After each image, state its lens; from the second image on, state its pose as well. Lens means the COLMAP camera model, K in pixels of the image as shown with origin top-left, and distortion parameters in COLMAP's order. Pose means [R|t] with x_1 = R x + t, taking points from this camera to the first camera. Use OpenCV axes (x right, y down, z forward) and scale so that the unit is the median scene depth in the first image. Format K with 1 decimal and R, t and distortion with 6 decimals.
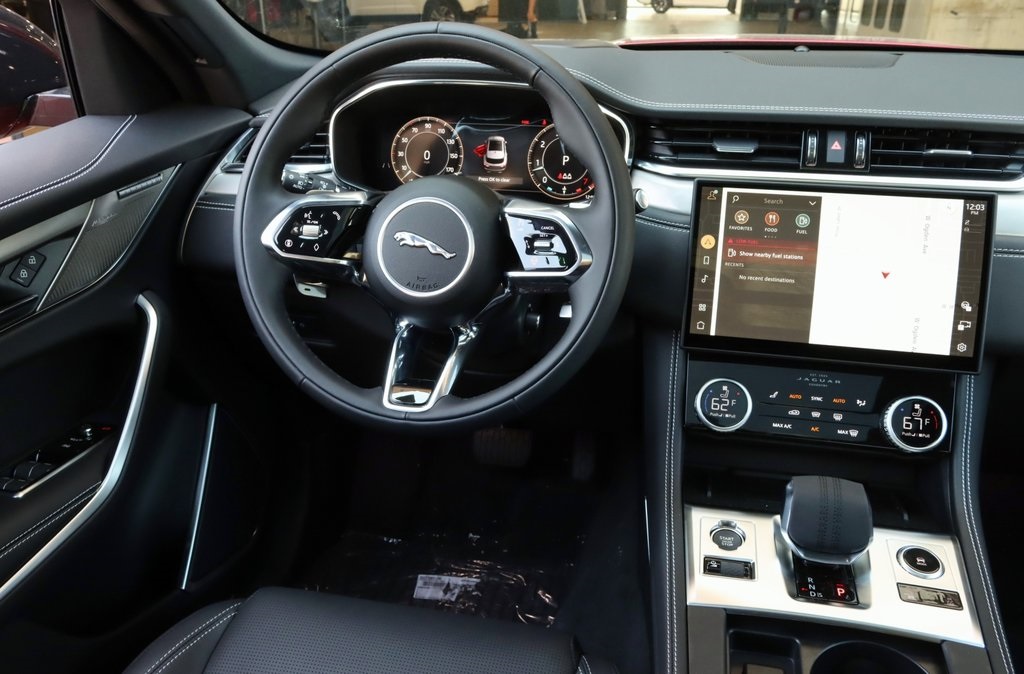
lens RADIAL K [[866.7, 0, 486.4], [0, 866.7, 338.8], [0, 0, 1]] dist [-0.045606, 0.078451]
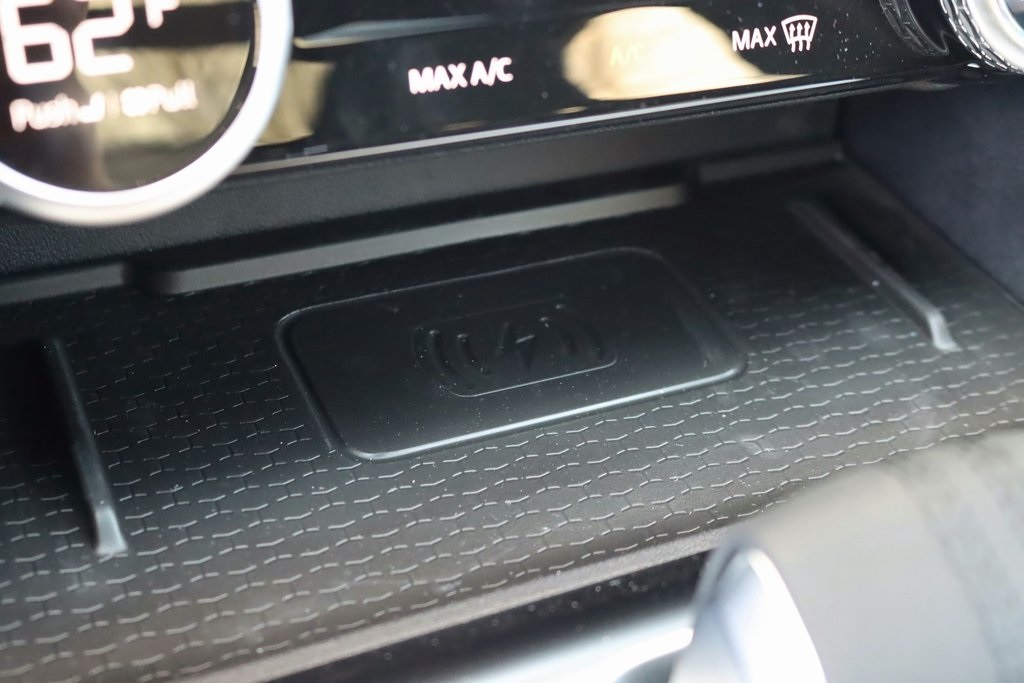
lens RADIAL K [[1425.9, 0, 507.5], [0, 1425.9, 344.4], [0, 0, 1]] dist [0.008622, -0.042610]
pose [[0.786739, -0.343744, 0.512720, 0.194346], [0.074348, 0.877325, 0.474103, 0.018103], [-0.612792, -0.334876, 0.715782, 0.787348]]
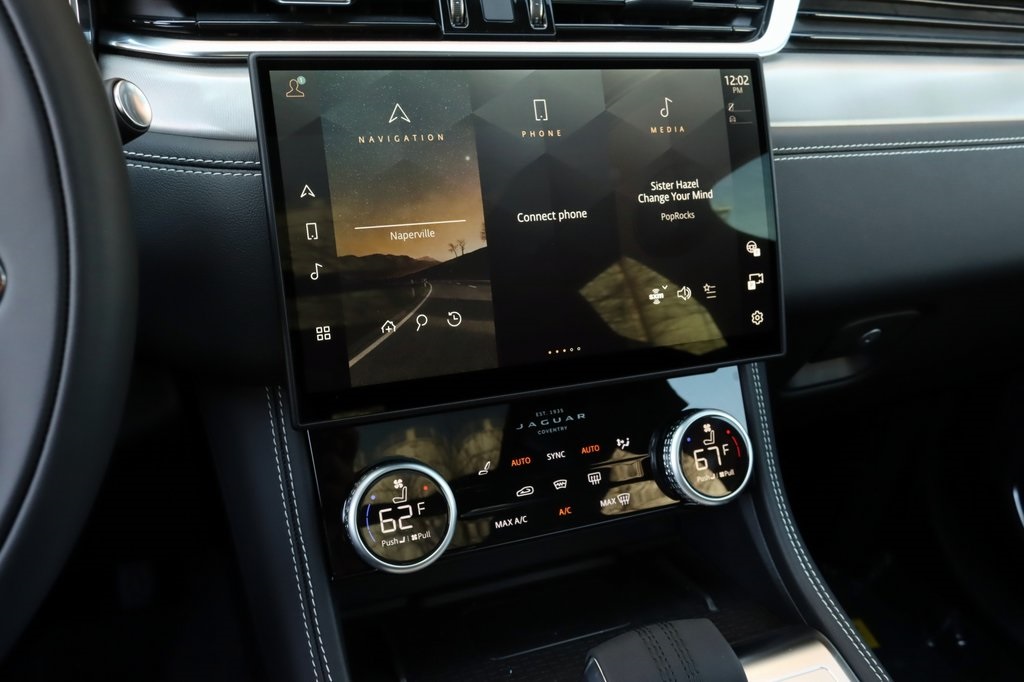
lens RADIAL K [[817.4, 0, 506.4], [0, 817.4, 345.6], [0, 0, 1]] dist [-0.008370, -0.005143]
pose [[0.827935, -0.203745, 0.522505, 0.100735], [0.183084, 0.978823, 0.091575, -0.051953], [-0.530098, 0.019844, 0.847704, 0.576749]]
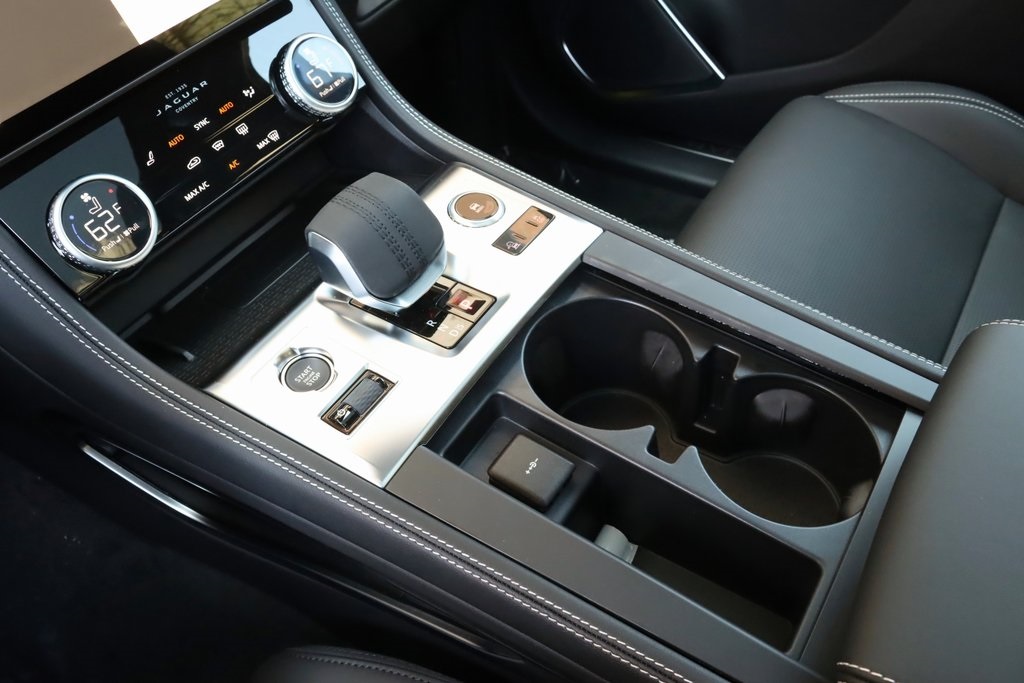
lens RADIAL K [[817.4, 0, 506.4], [0, 817.4, 346.1], [0, 0, 1]] dist [-0.008370, -0.005143]
pose [[0.349912, -0.691677, 0.631779, -0.024351], [0.492510, 0.709515, 0.504006, -0.005499], [-0.796866, 0.134799, 0.588926, 0.498227]]
